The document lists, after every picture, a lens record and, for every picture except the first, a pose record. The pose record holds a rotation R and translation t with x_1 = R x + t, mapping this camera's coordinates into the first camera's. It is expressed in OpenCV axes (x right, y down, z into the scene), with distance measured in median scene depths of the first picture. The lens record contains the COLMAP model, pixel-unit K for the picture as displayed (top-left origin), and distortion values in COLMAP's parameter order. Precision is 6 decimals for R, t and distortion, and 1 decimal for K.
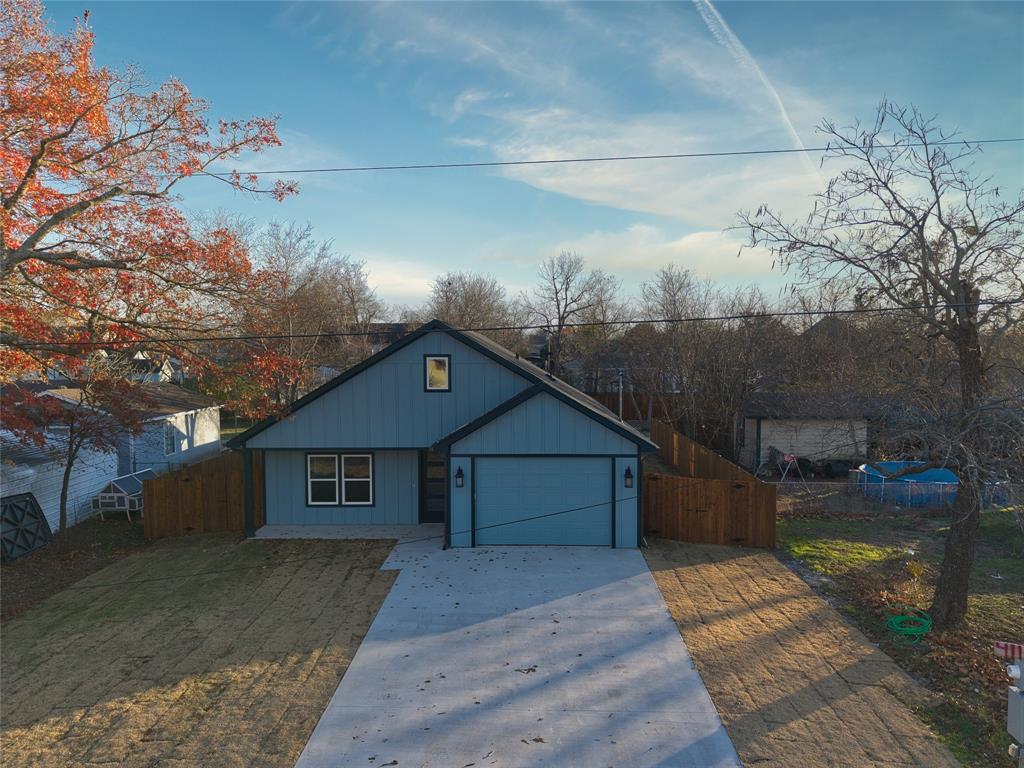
lens RADIAL K [[699.0, 0, 513.1], [0, 699.0, 374.3], [0, 0, 1]] dist [0.030388, -0.016134]
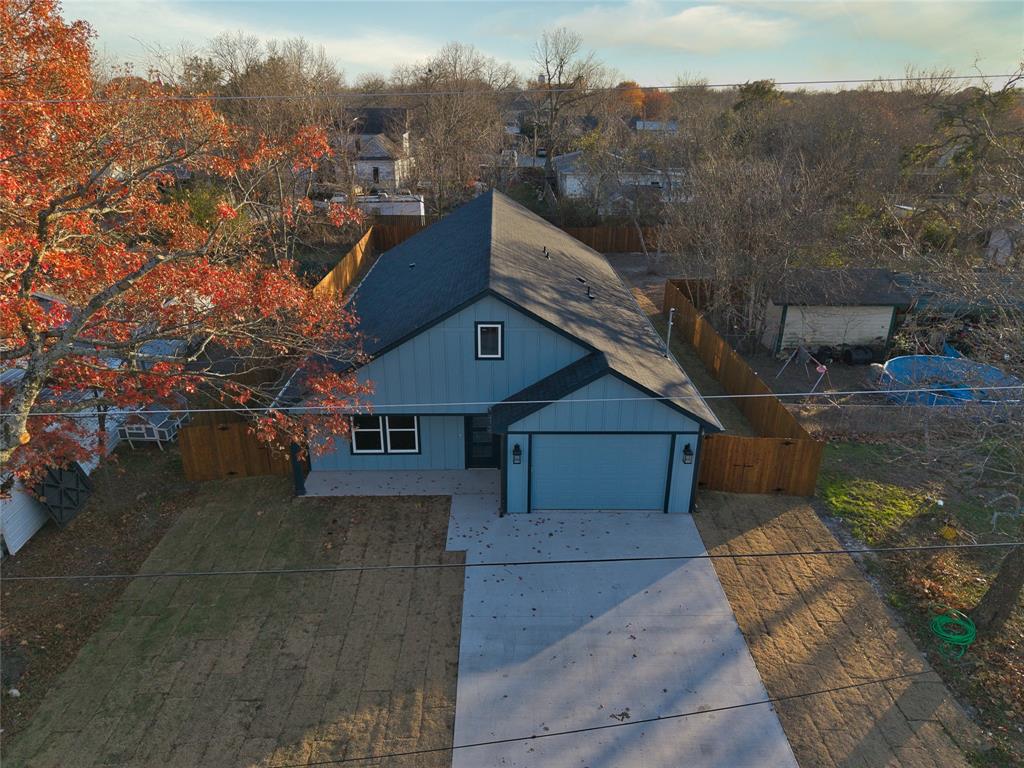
lens RADIAL K [[699.0, 0, 516.4], [0, 699.0, 383.5], [0, 0, 1]] dist [0.030388, -0.016134]
pose [[0.998613, -0.009197, 0.051849, -0.128776], [-0.009700, 0.935656, 0.352779, -0.294145], [-0.051757, -0.352793, 0.934269, 0.115111]]
